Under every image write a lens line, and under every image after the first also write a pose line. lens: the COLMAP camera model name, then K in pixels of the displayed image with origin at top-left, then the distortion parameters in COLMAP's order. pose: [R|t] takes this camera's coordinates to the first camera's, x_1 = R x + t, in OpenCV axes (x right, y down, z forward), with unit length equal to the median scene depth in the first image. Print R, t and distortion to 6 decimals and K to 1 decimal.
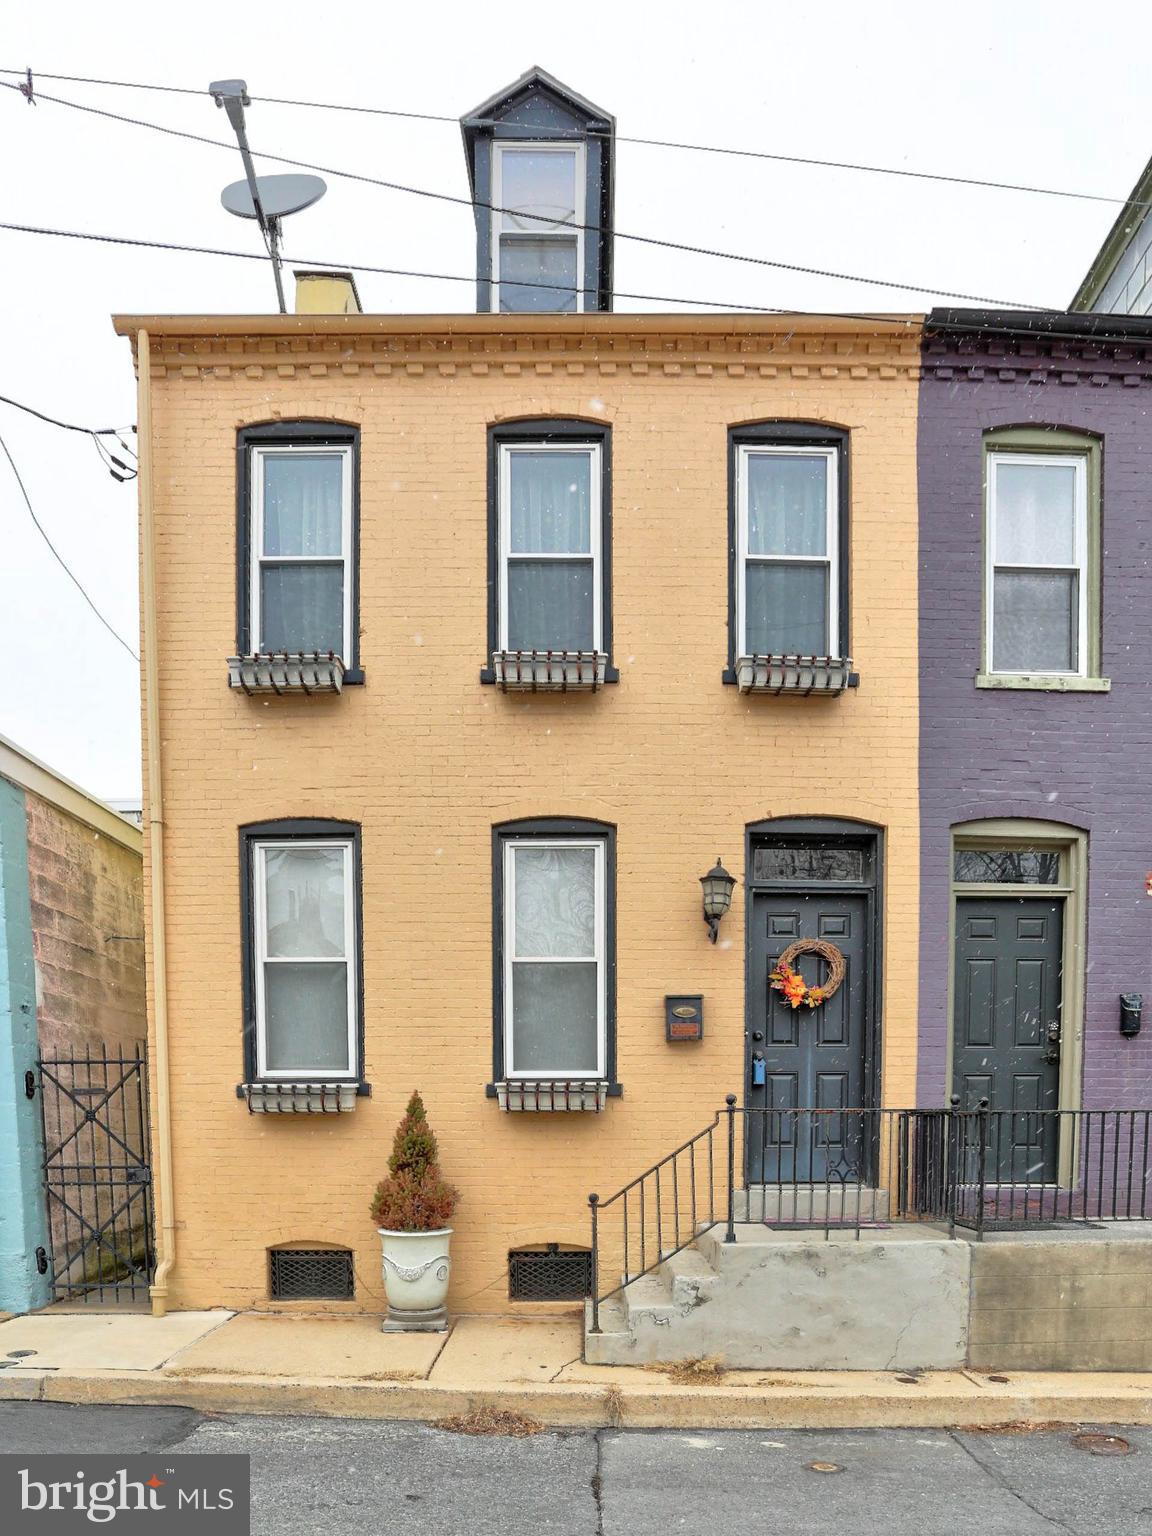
lens RADIAL K [[877.5, 0, 635.2], [0, 877.5, 983.0], [0, 0, 1]] dist [-0.027393, 0.002630]
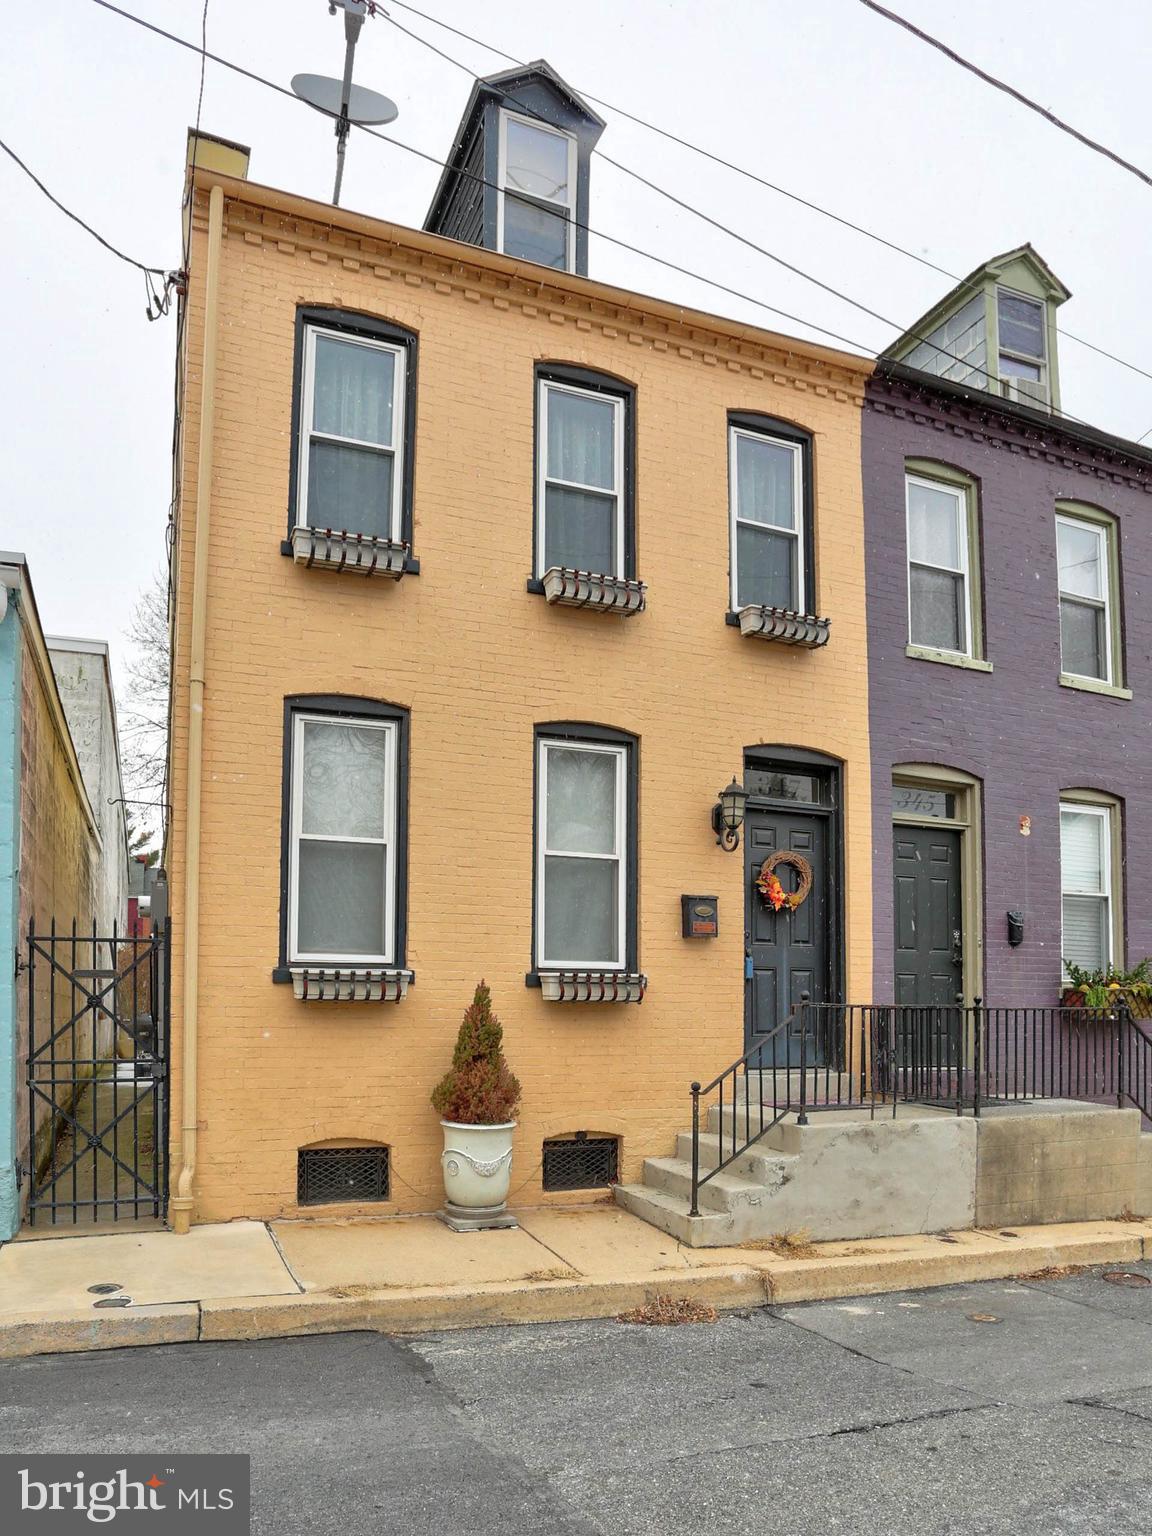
lens RADIAL K [[854.4, 0, 576.0], [0, 854.4, 768.0], [0, 0, 1]] dist [-0.025494, 0.003023]
pose [[0.947984, 0.095484, 0.303659, -0.423677], [-0.063085, 0.991385, -0.114789, -0.012036], [-0.312004, 0.089662, 0.945841, 0.012278]]
